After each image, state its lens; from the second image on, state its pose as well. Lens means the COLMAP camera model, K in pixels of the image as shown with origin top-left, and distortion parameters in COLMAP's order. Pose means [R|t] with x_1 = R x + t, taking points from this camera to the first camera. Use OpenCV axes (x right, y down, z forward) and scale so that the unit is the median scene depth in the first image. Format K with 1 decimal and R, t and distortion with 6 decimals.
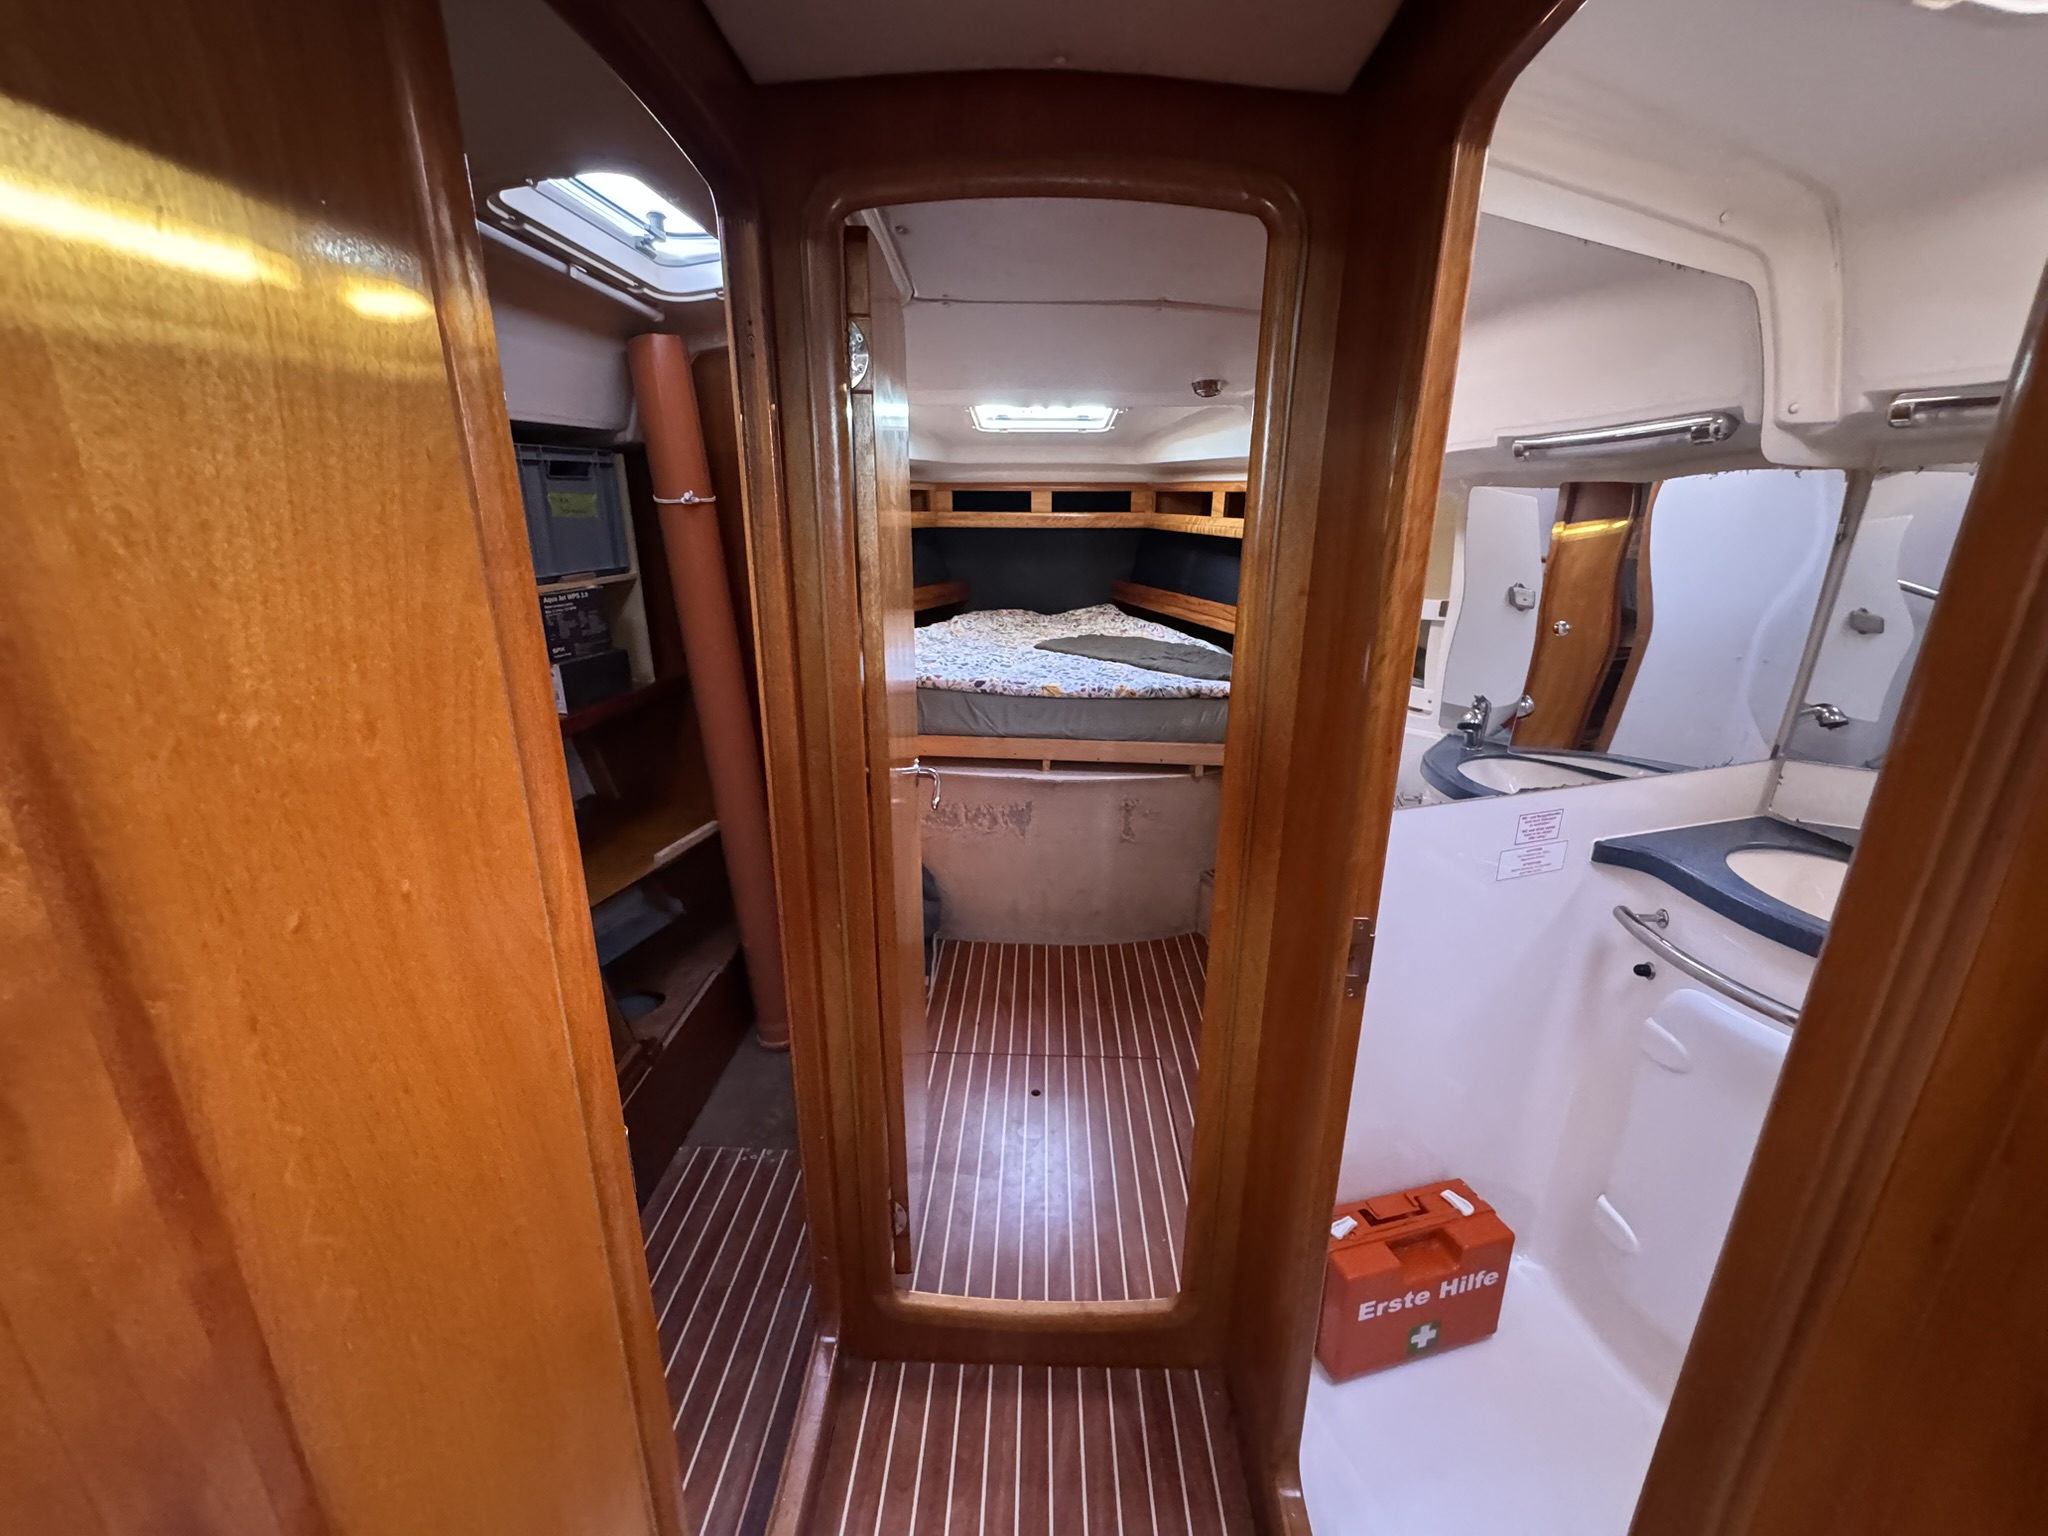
lens RADIAL K [[818.4, 0, 1027.5], [0, 818.4, 770.8], [0, 0, 1]] dist [-0.004764, 0.001229]
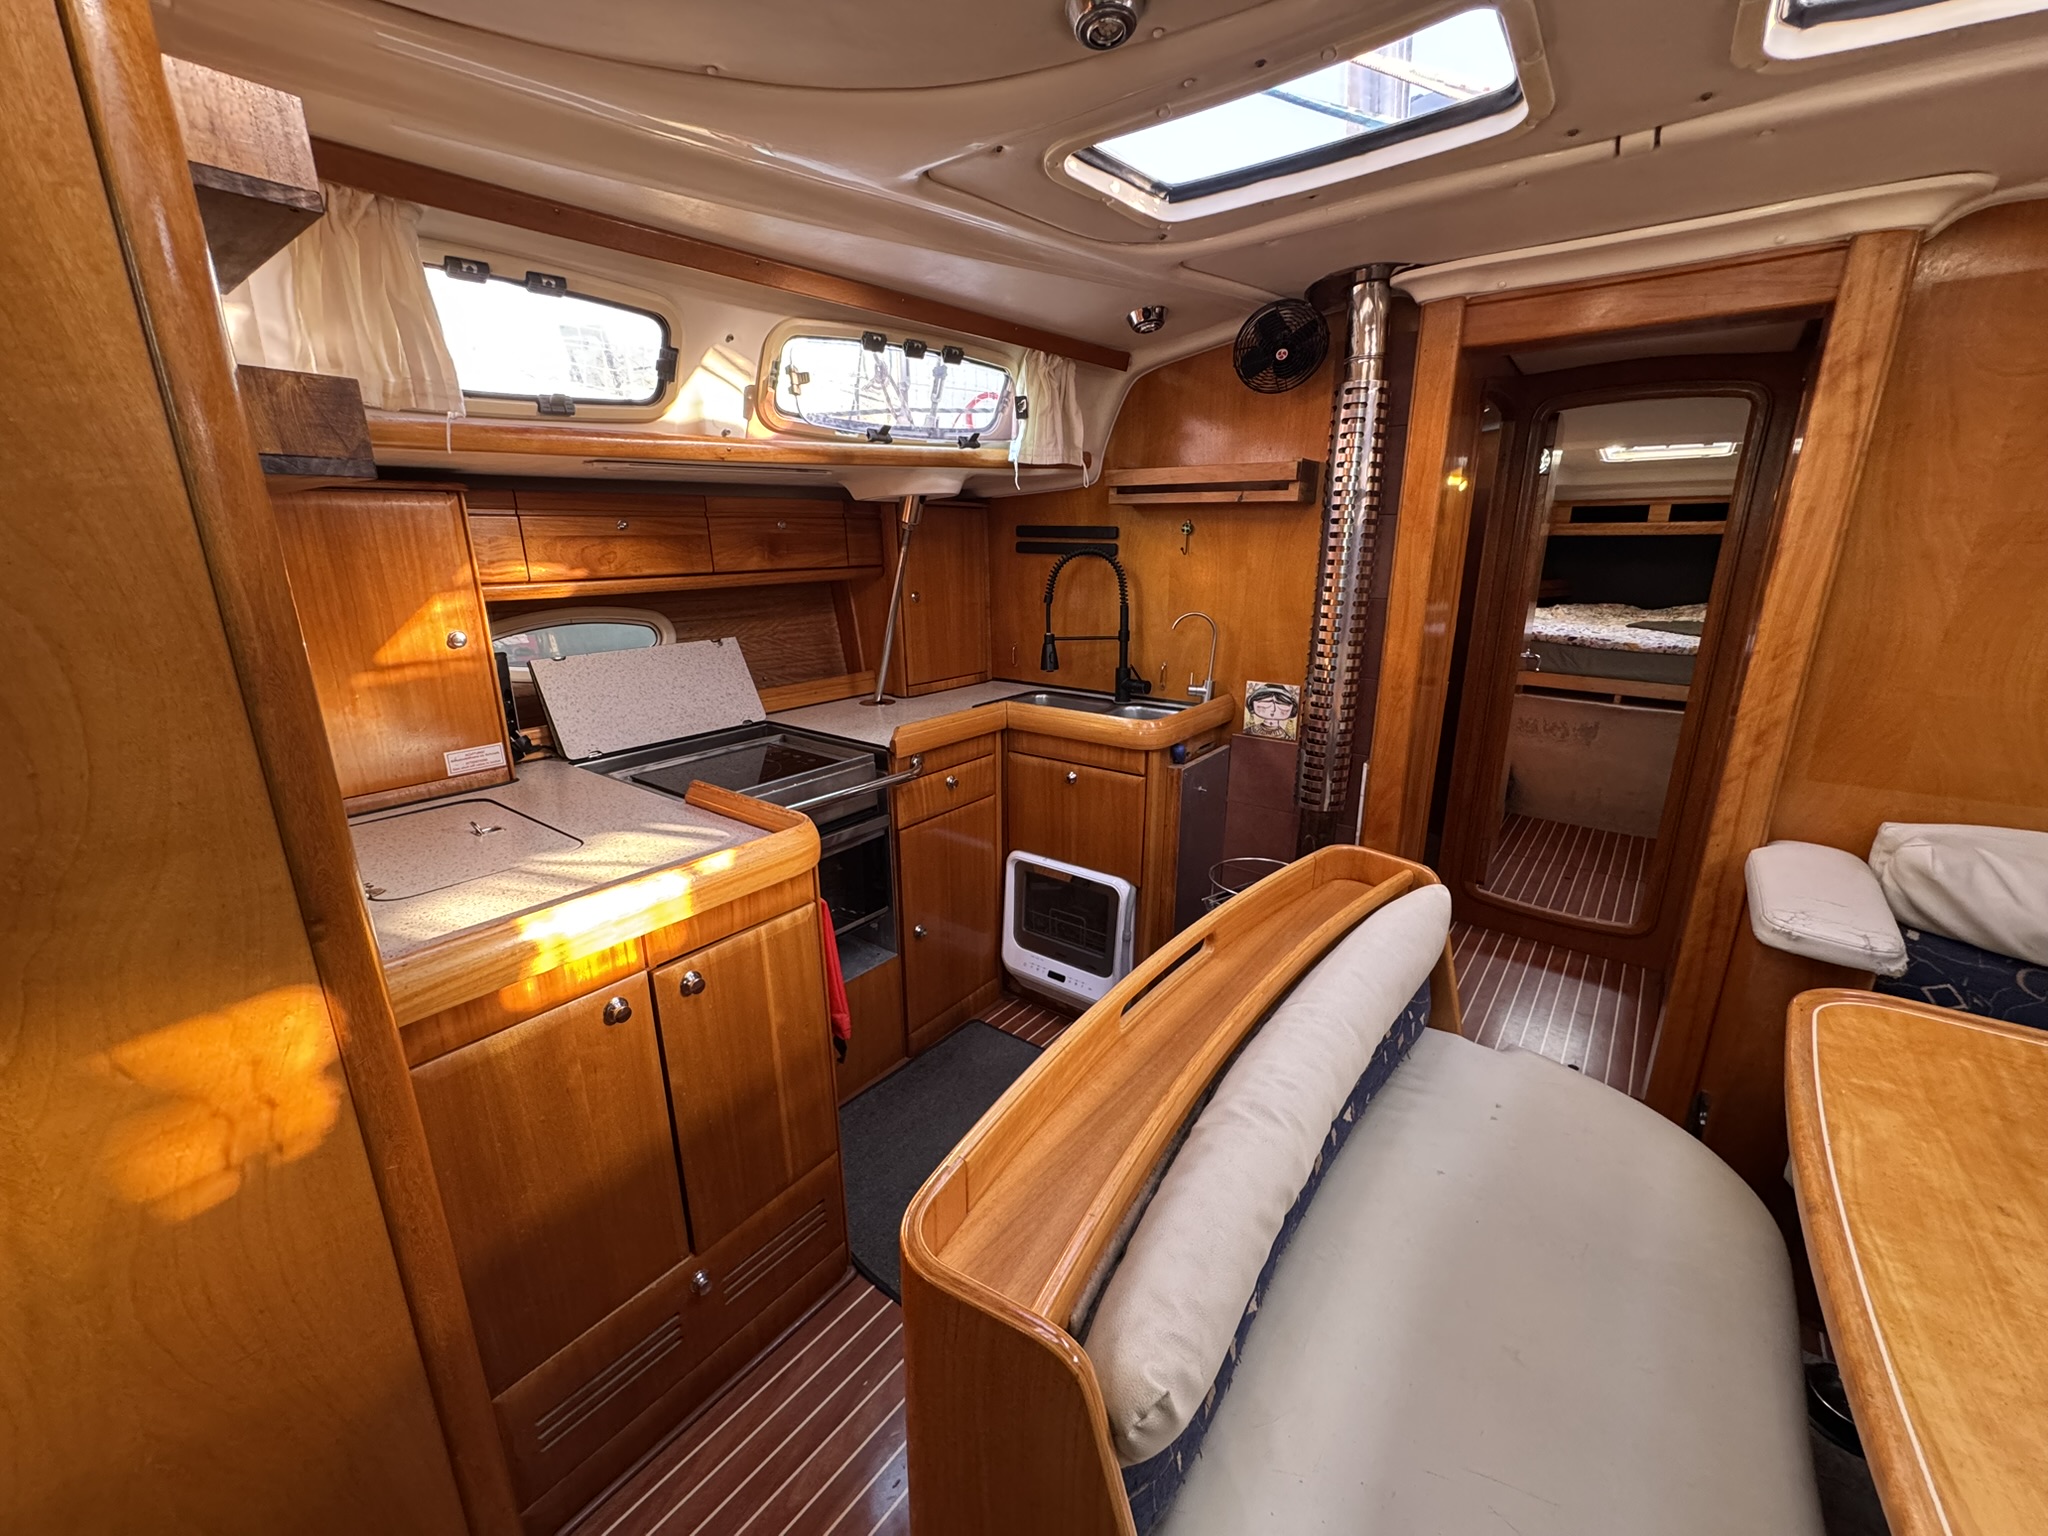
lens RADIAL K [[818.4, 0, 1021.2], [0, 818.4, 770.0], [0, 0, 1]] dist [-0.004764, 0.001229]
pose [[0.794560, 0.155737, -0.586874, 0.041181], [-0.166618, 0.985368, 0.035902, 0.188175], [0.583878, 0.069257, 0.808882, -0.592855]]
